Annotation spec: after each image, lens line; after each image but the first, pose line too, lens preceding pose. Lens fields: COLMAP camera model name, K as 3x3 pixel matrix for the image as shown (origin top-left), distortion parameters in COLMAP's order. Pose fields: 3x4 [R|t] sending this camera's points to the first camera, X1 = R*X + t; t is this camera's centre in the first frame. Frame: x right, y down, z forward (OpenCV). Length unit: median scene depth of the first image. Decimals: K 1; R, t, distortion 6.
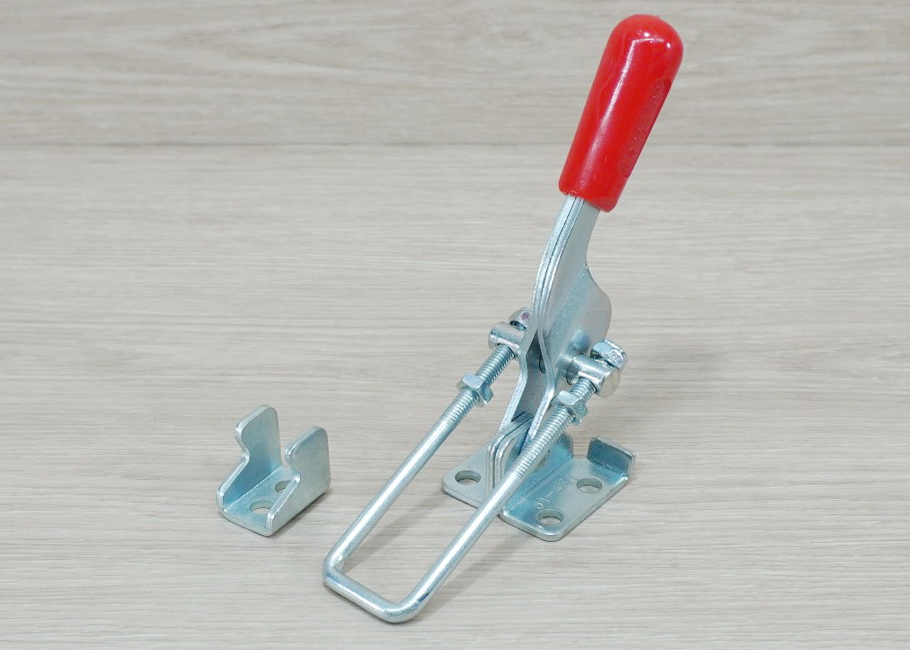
lens RADIAL K [[1963.4, 0, 455.0], [0, 1963.4, 325.0], [0, 0, 1]] dist [-0.048716, 0.114200]
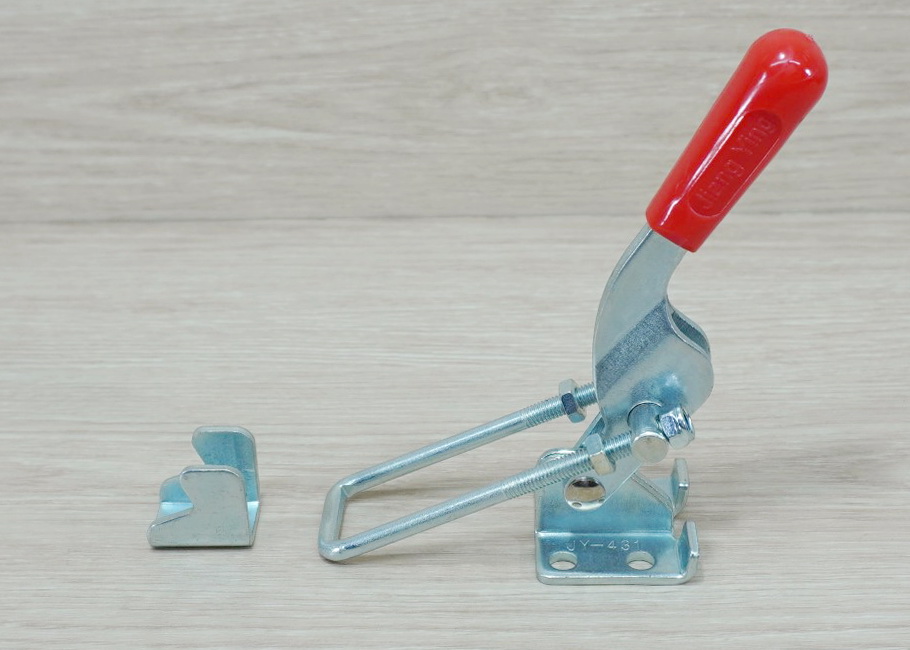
lens RADIAL K [[1849.2, 0, 477.9], [0, 1849.2, 325.9], [0, 0, 1]] dist [-0.050545, 0.214253]
pose [[0.999726, -0.011927, -0.020129, 0.031350], [0.011279, 0.999424, -0.032007, -0.017191], [0.020500, 0.031771, 0.999285, 0.179809]]
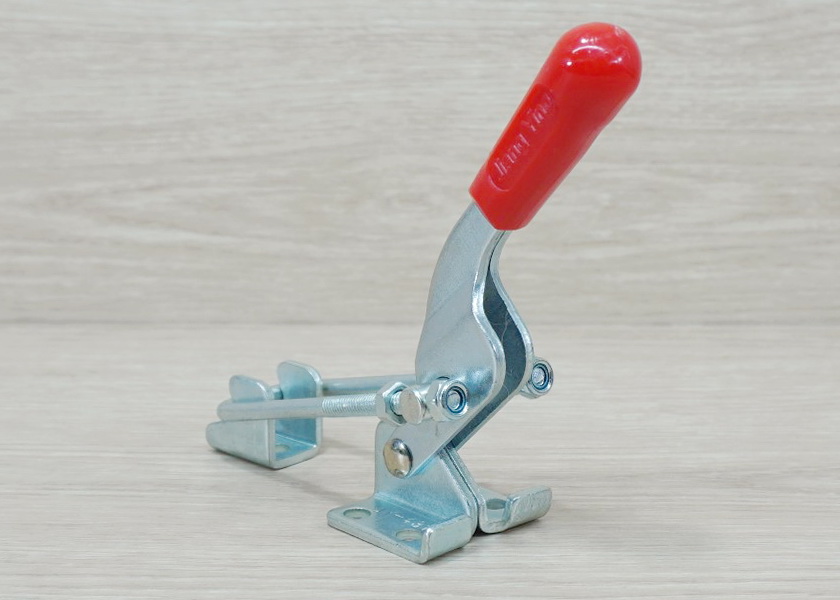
lens RADIAL K [[1812.4, 0, 420.0], [0, 1812.4, 300.0], [0, 0, 1]] dist [-0.048716, 0.114200]
pose [[0.999982, 0.003781, 0.004707, 0.030984], [-0.002160, 0.952055, -0.305920, 0.156610], [-0.005638, 0.305905, 0.952045, 0.210819]]
